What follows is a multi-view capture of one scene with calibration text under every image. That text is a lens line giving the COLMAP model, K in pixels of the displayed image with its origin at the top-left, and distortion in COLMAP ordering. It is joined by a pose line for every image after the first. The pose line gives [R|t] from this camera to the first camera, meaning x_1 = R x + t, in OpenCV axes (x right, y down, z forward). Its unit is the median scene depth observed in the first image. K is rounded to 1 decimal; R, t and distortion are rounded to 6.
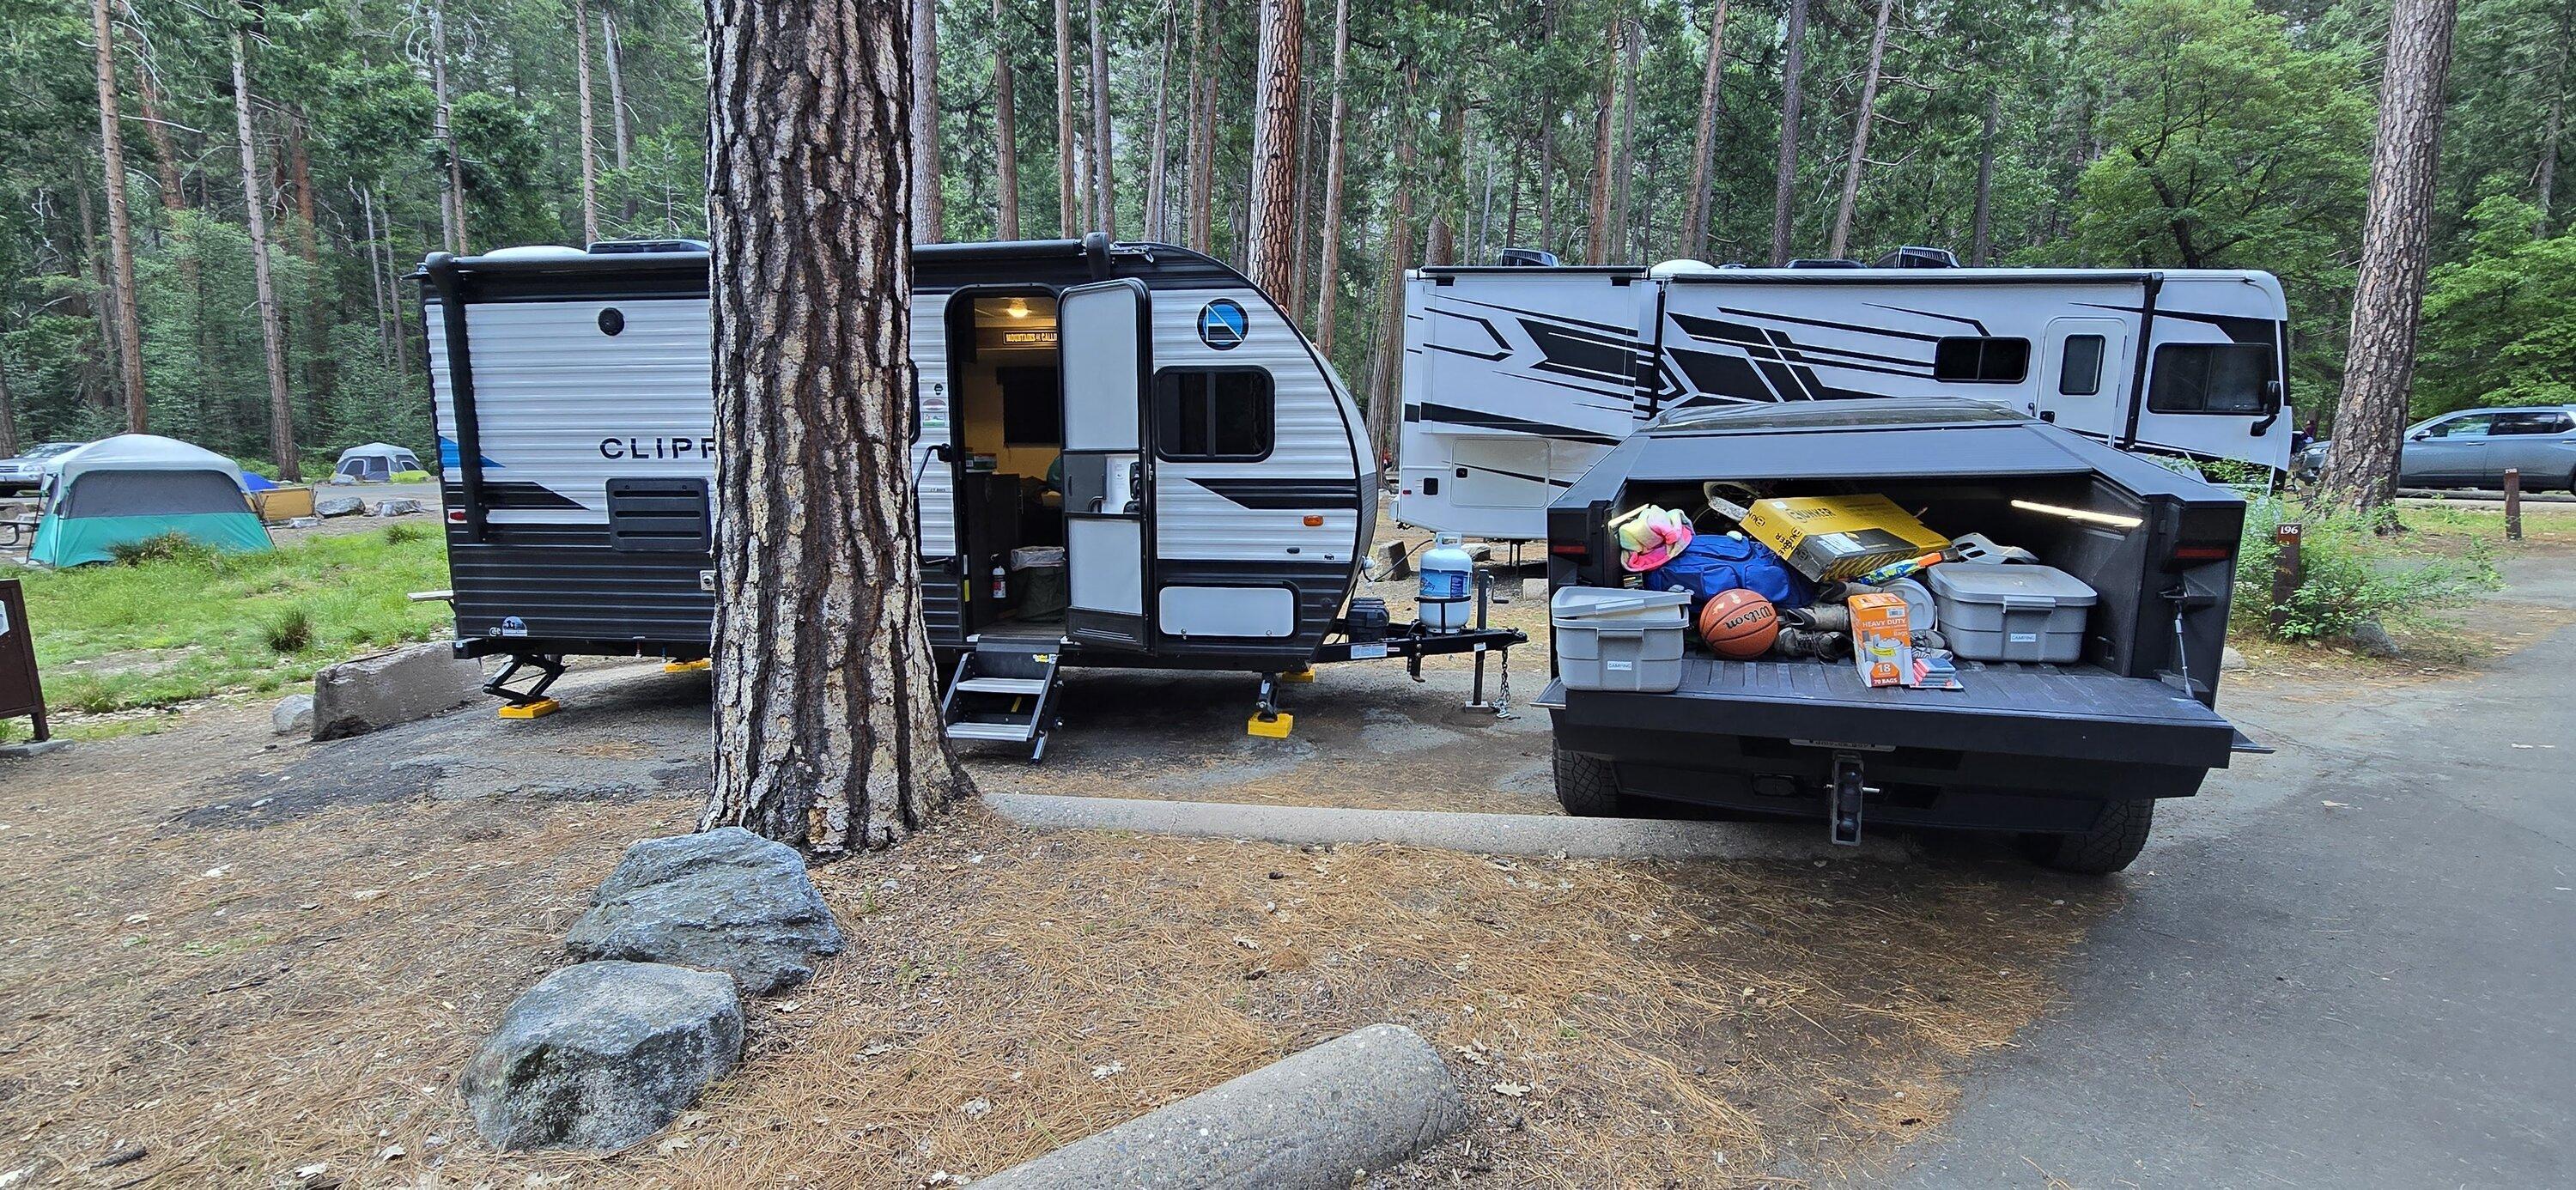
lens RADIAL K [[1058.0, 0, 1280.2], [0, 1058.0, 611.1], [0, 0, 1]] dist [-0.001355, 0.000250]
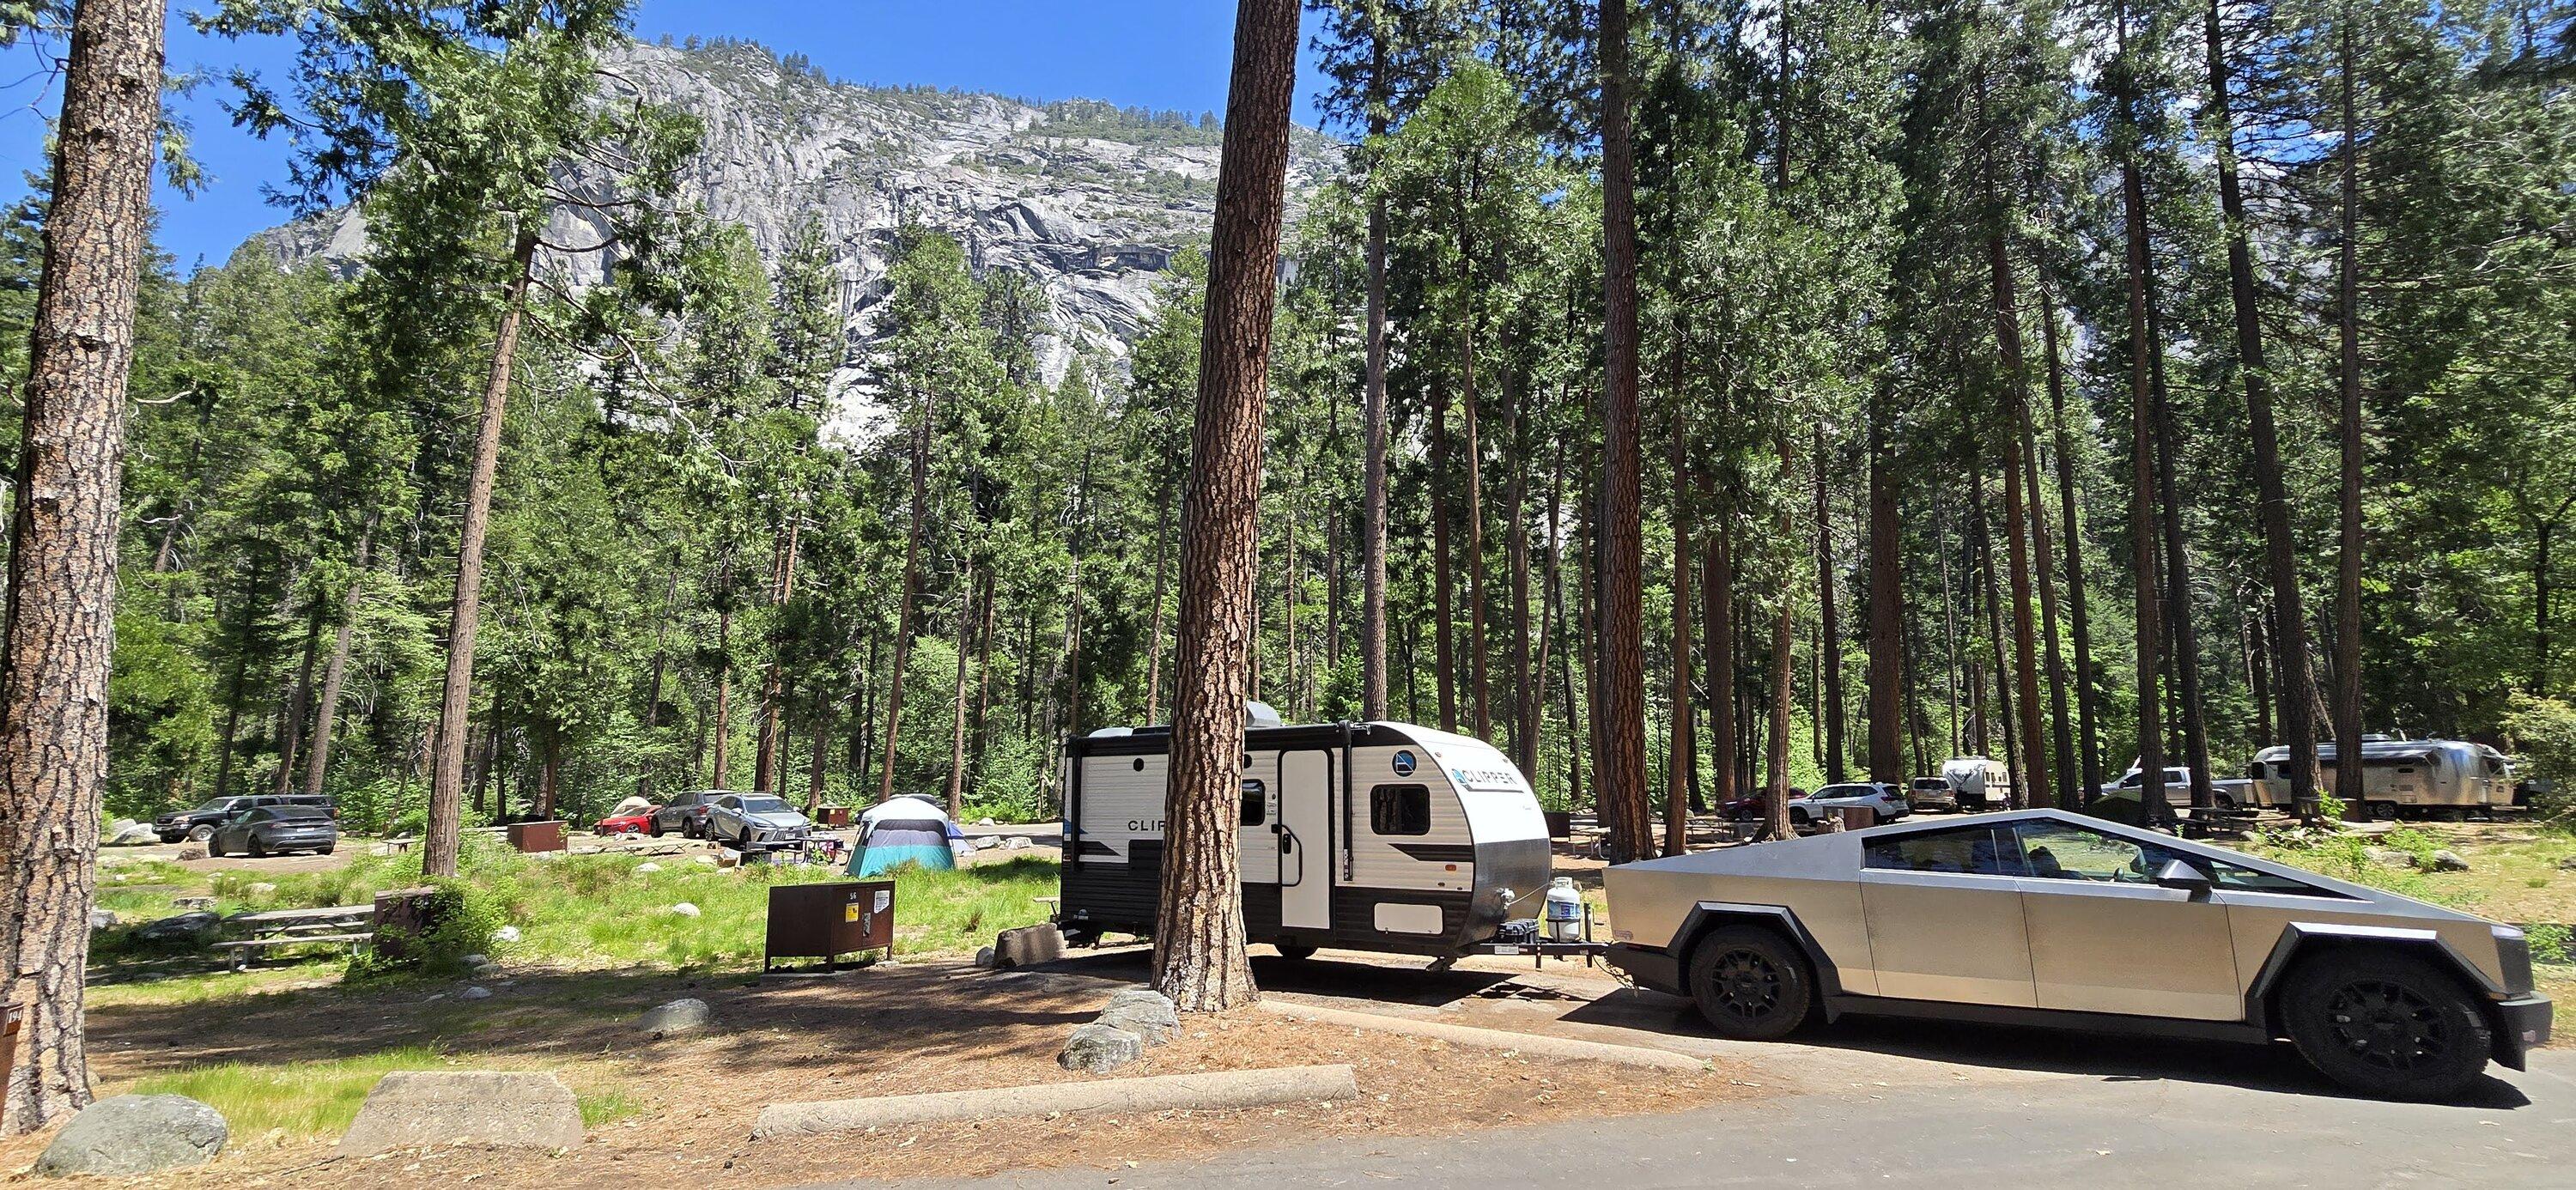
lens RADIAL K [[1027.2, 0, 1288.0], [0, 1027.2, 595.0], [0, 0, 1]] dist [-0.000503, -0.000004]
pose [[0.908782, -0.081418, -0.409251, 0.751190], [-0.060896, 0.944401, -0.323107, 0.077502], [0.412804, 0.318556, 0.853297, -1.097572]]
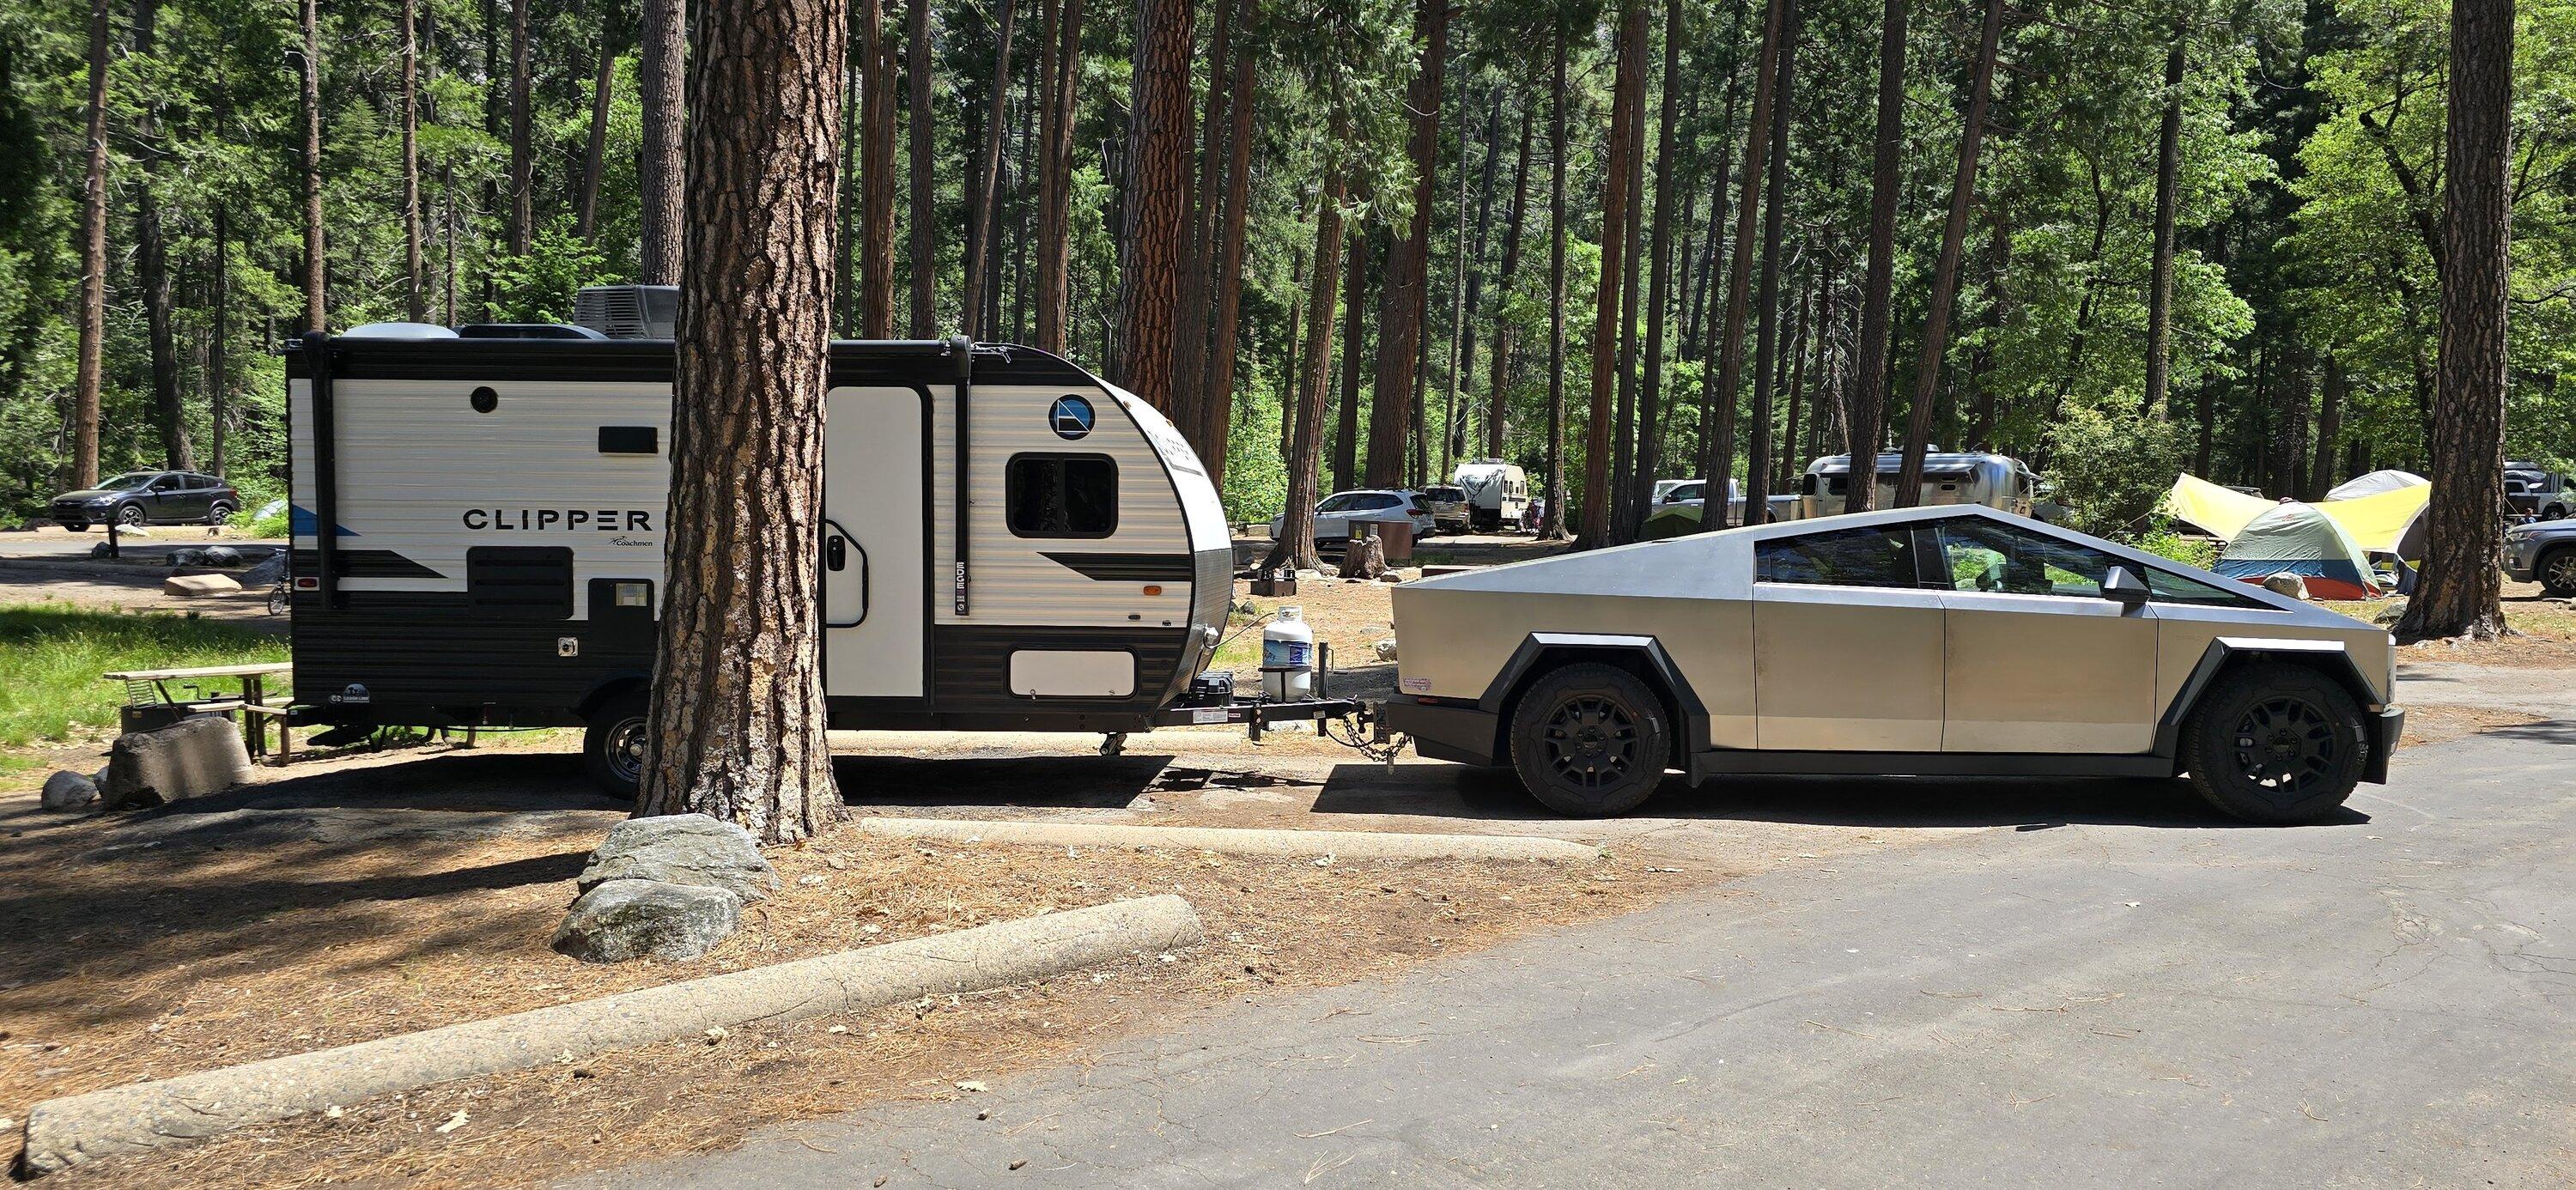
lens RADIAL K [[1698.4, 0, 1290.4], [0, 1698.4, 577.4], [0, 0, 1]] dist [0.108373, -0.106311]
pose [[0.997717, 0.012820, 0.066301, 0.077505], [-0.005419, 0.993847, -0.110629, 0.129791], [-0.067311, 0.110017, 0.991648, -1.092629]]
